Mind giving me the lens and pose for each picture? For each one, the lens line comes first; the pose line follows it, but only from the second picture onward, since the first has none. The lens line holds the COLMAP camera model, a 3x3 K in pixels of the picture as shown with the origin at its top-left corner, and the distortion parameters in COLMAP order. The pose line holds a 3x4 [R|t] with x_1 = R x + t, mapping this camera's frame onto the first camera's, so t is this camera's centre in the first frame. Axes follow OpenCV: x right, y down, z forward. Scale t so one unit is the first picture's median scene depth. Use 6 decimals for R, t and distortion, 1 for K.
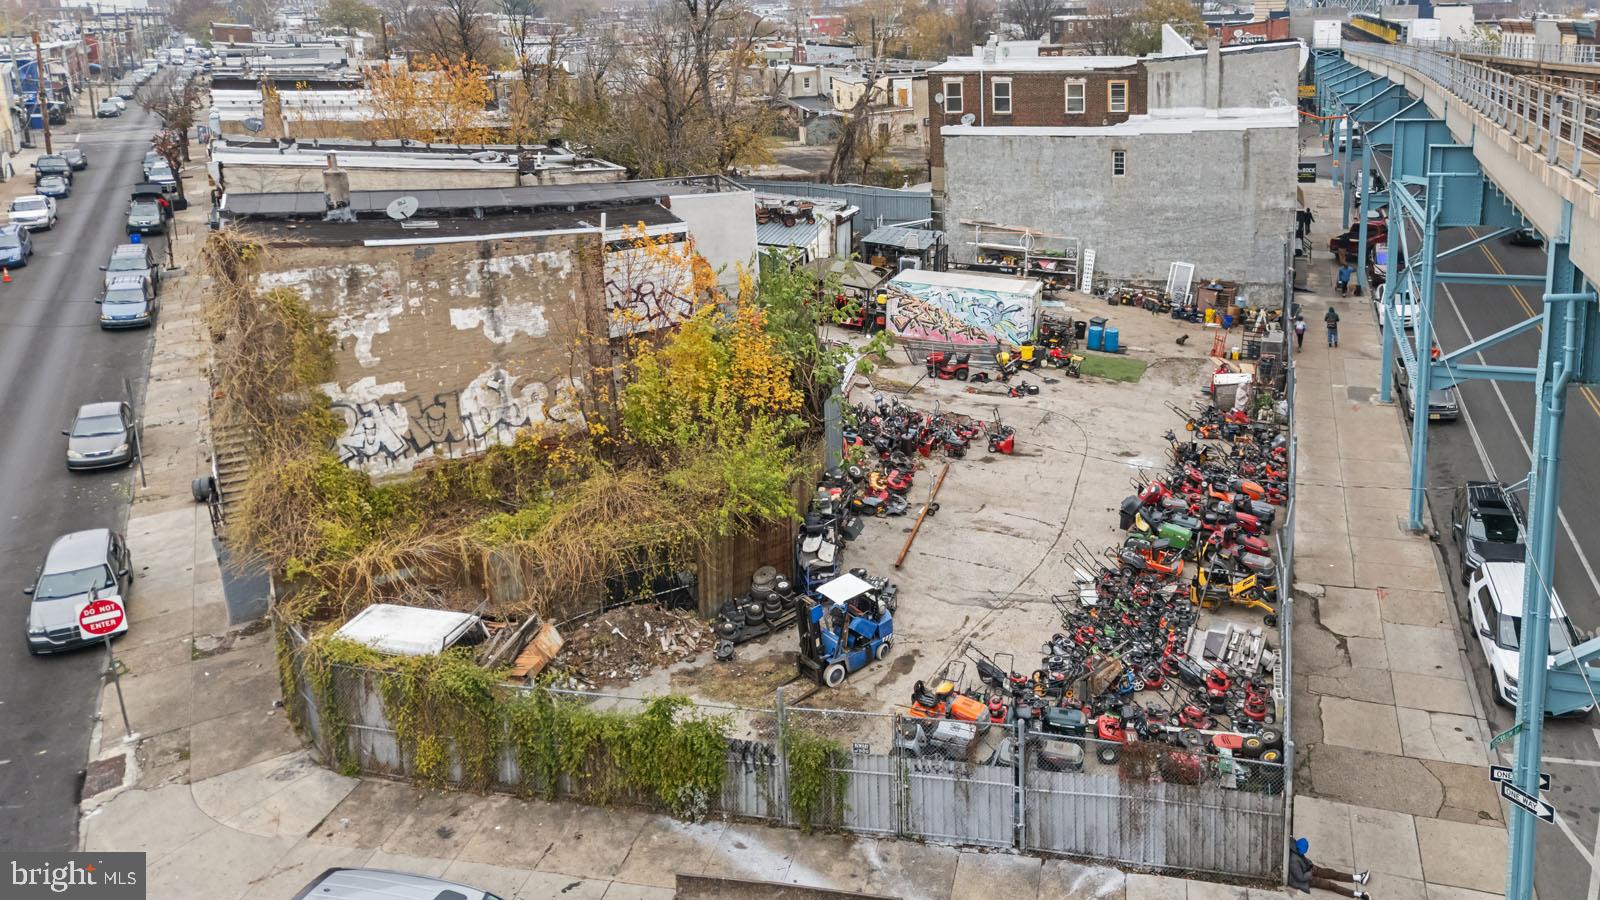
lens RADIAL K [[1211.7, 0, 963.0], [0, 1211.7, 272.9], [0, 0, 1]] dist [0.056177, -0.022810]
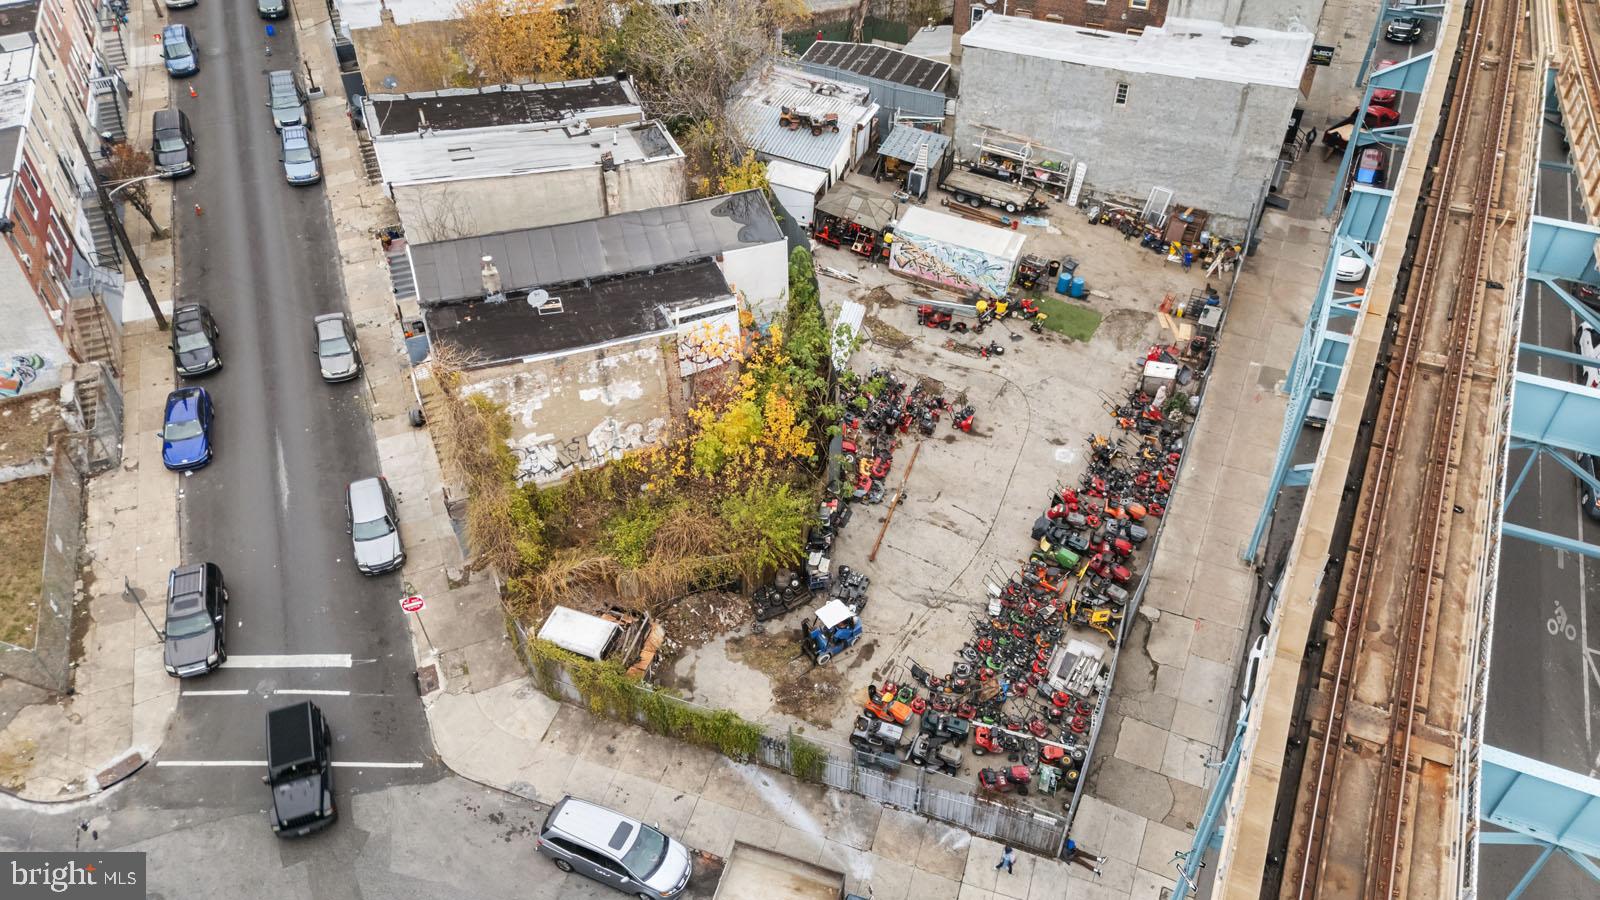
lens RADIAL K [[1165.6, 0, 800.0], [0, 1165.6, 450.0], [0, 0, 1]] dist [0.078763, -0.084267]
pose [[0.986002, 0.114953, -0.120772, 0.018285], [-0.038455, 0.861596, 0.506136, -0.639139], [0.162239, -0.494407, 0.853956, -0.184399]]
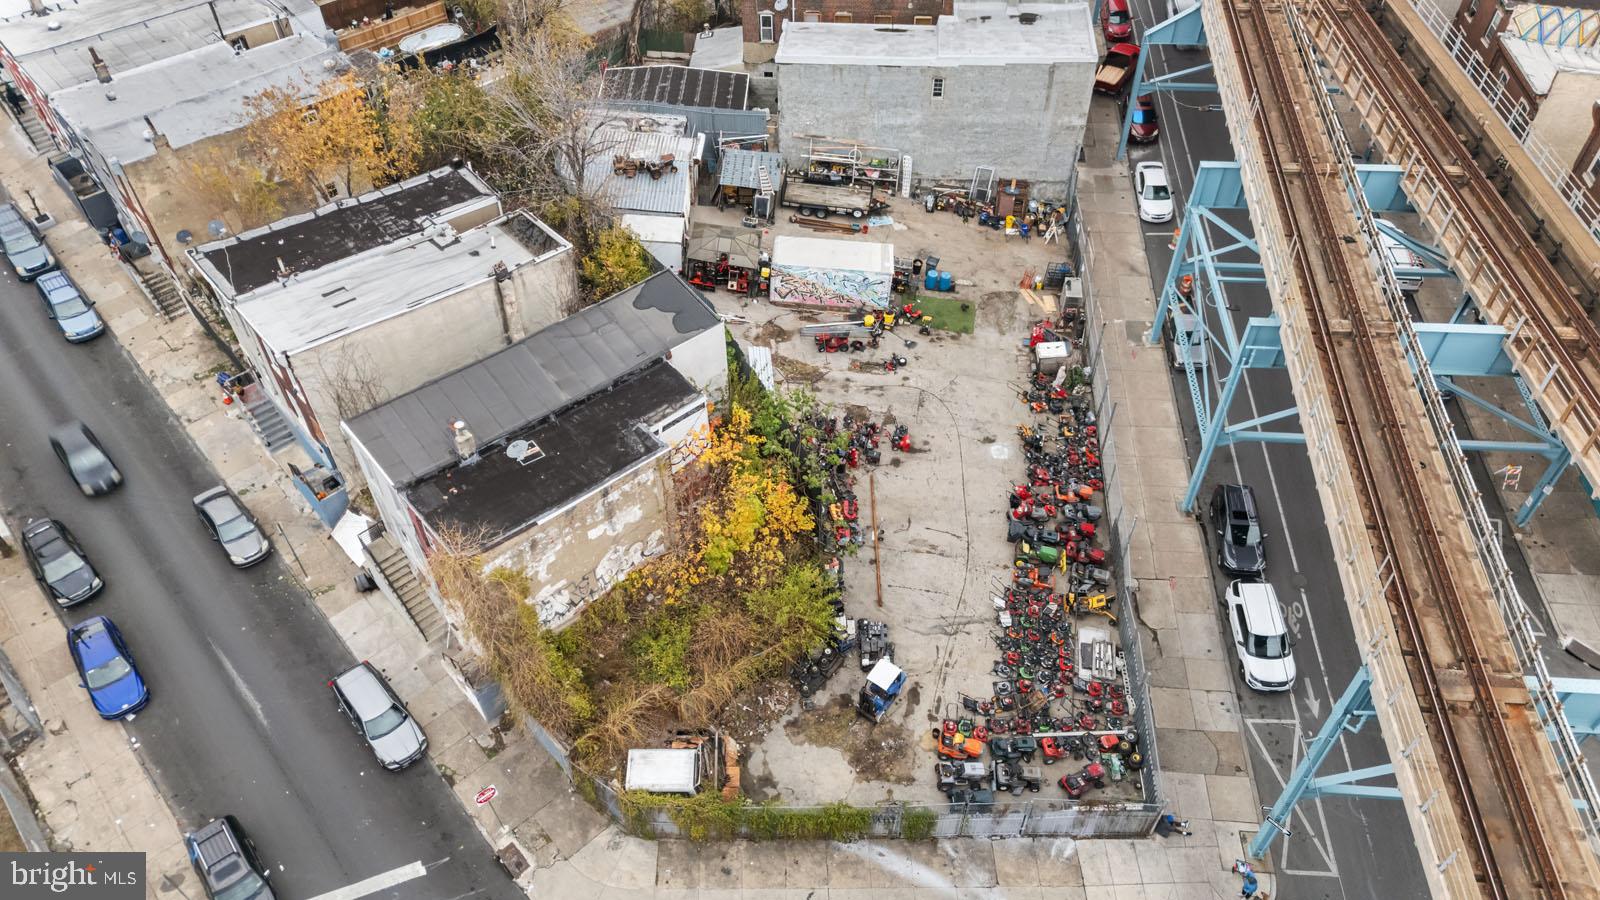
lens RADIAL K [[1165.6, 0, 800.0], [0, 1165.6, 450.0], [0, 0, 1]] dist [0.078763, -0.084267]
pose [[0.982981, -0.127991, 0.131781, -0.351233], [0.030564, 0.821292, 0.569689, -0.837465], [-0.181145, -0.555966, 0.811226, -0.097562]]
